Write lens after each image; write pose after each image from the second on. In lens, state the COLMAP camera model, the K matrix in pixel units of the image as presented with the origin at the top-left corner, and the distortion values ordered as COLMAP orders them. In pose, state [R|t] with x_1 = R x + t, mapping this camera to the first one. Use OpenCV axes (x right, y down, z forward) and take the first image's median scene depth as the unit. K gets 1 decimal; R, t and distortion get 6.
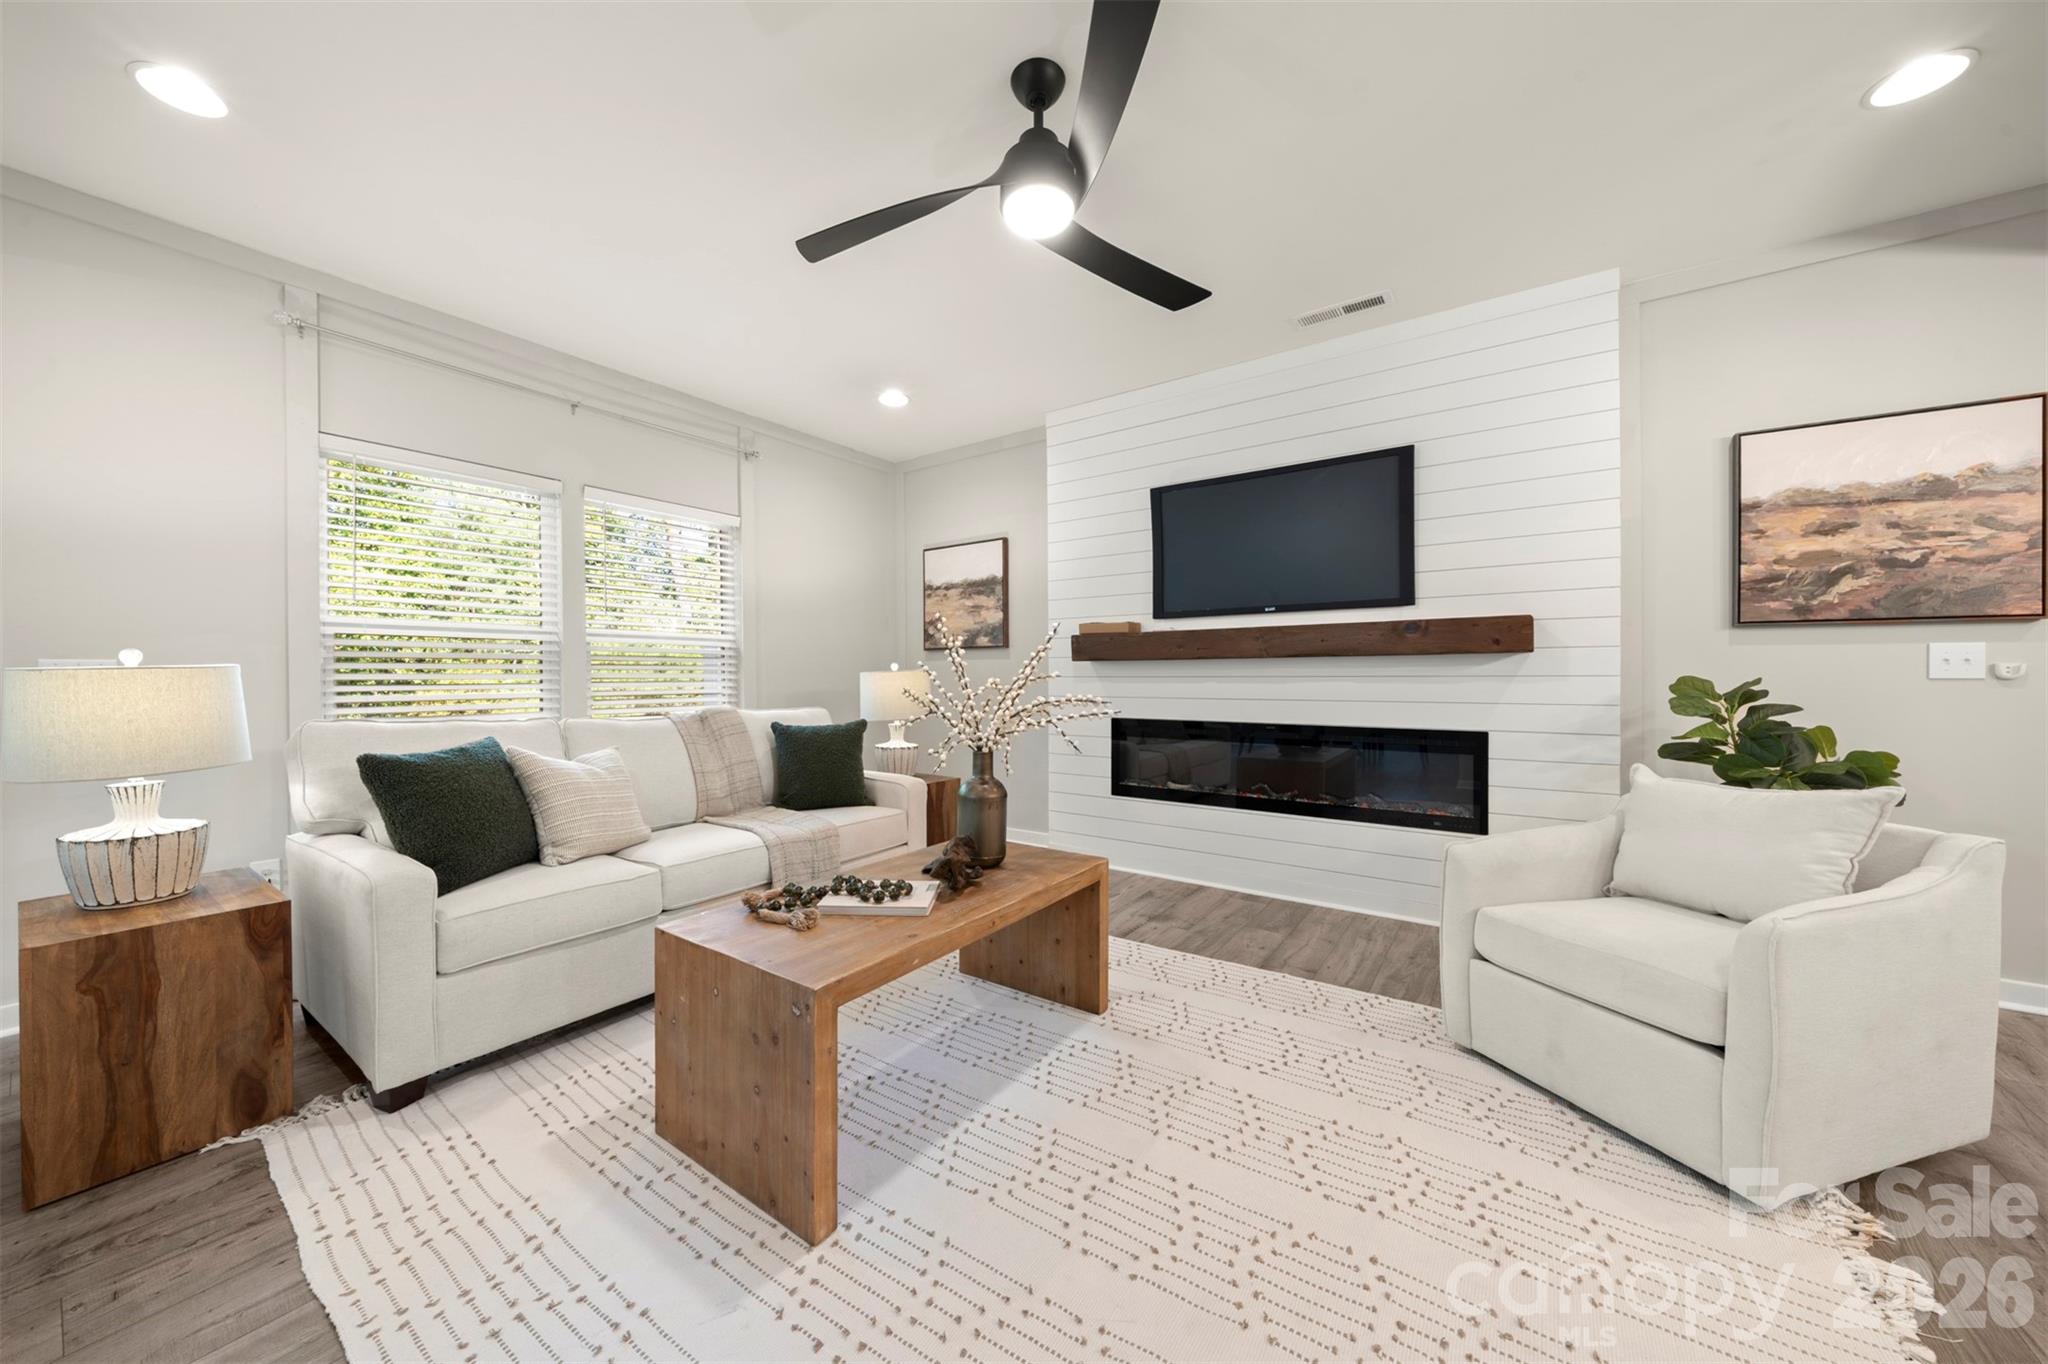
lens RADIAL K [[711.3, 0, 1020.6], [0, 711.3, 680.6], [0, 0, 1]] dist [-0.006059, 0.000112]
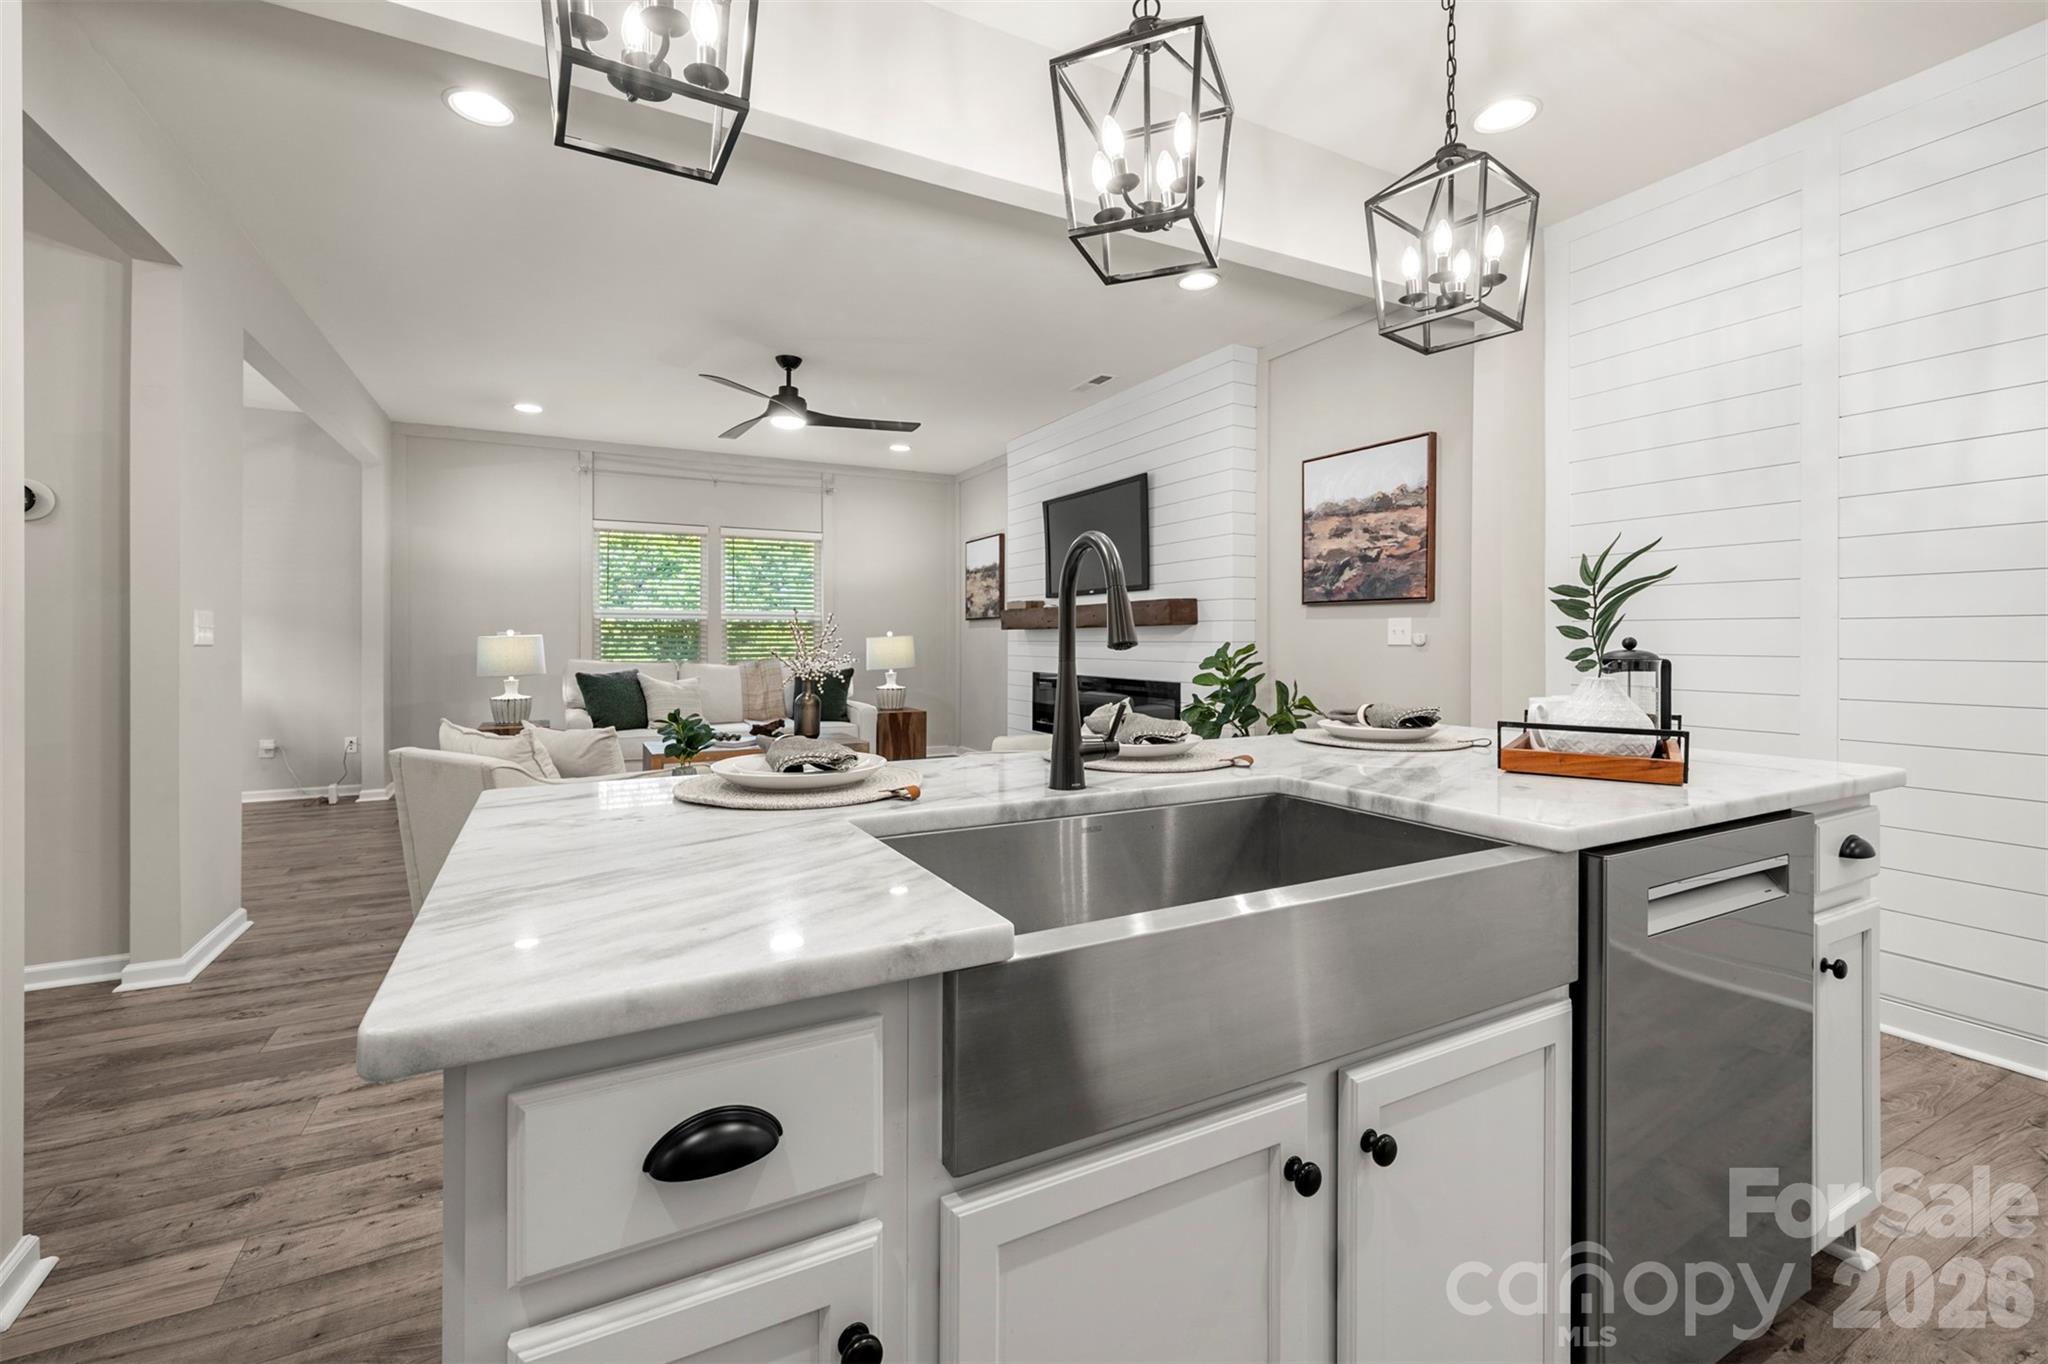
lens RADIAL K [[881.6, 0, 1029.7], [0, 881.6, 636.6], [0, 0, 1]] dist [0.000865, 0.000077]
pose [[0.893520, 0.001436, -0.449021, 1.312601], [-0.005538, 0.999954, -0.007822, -0.001739], [0.448989, 0.009476, 0.893487, -0.723967]]
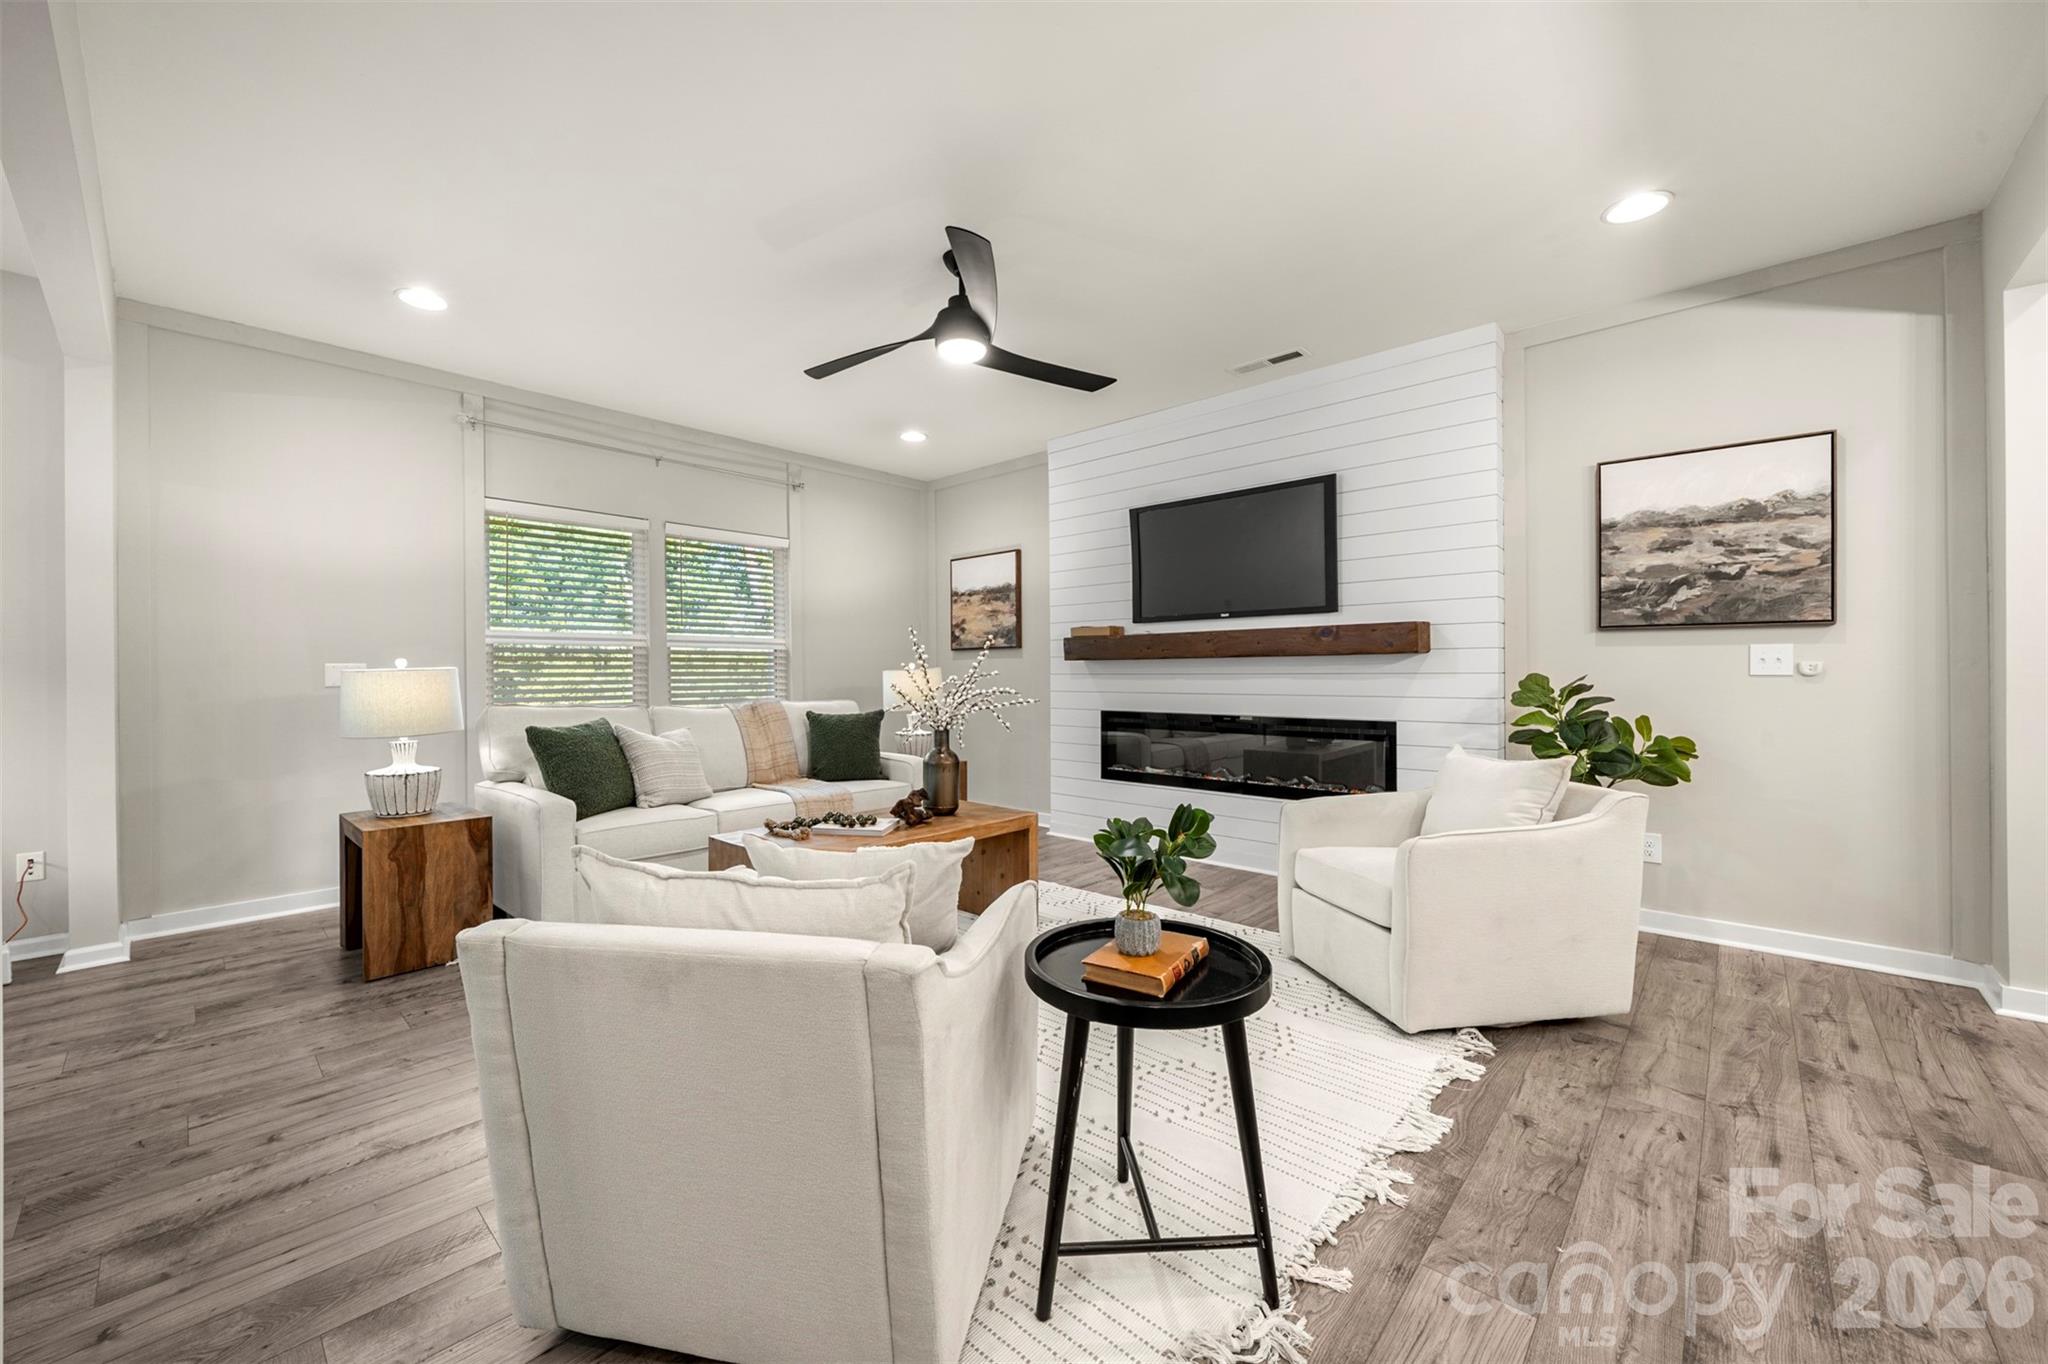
lens RADIAL K [[787.5, 0, 1019.4], [0, 787.5, 675.5], [0, 0, 1]] dist [-0.003973, -0.000447]
pose [[0.991933, -0.001030, -0.126761, 0.240059], [0.000670, 0.999996, -0.002889, 0.000524], [0.126763, 0.002781, 0.991929, -0.395573]]
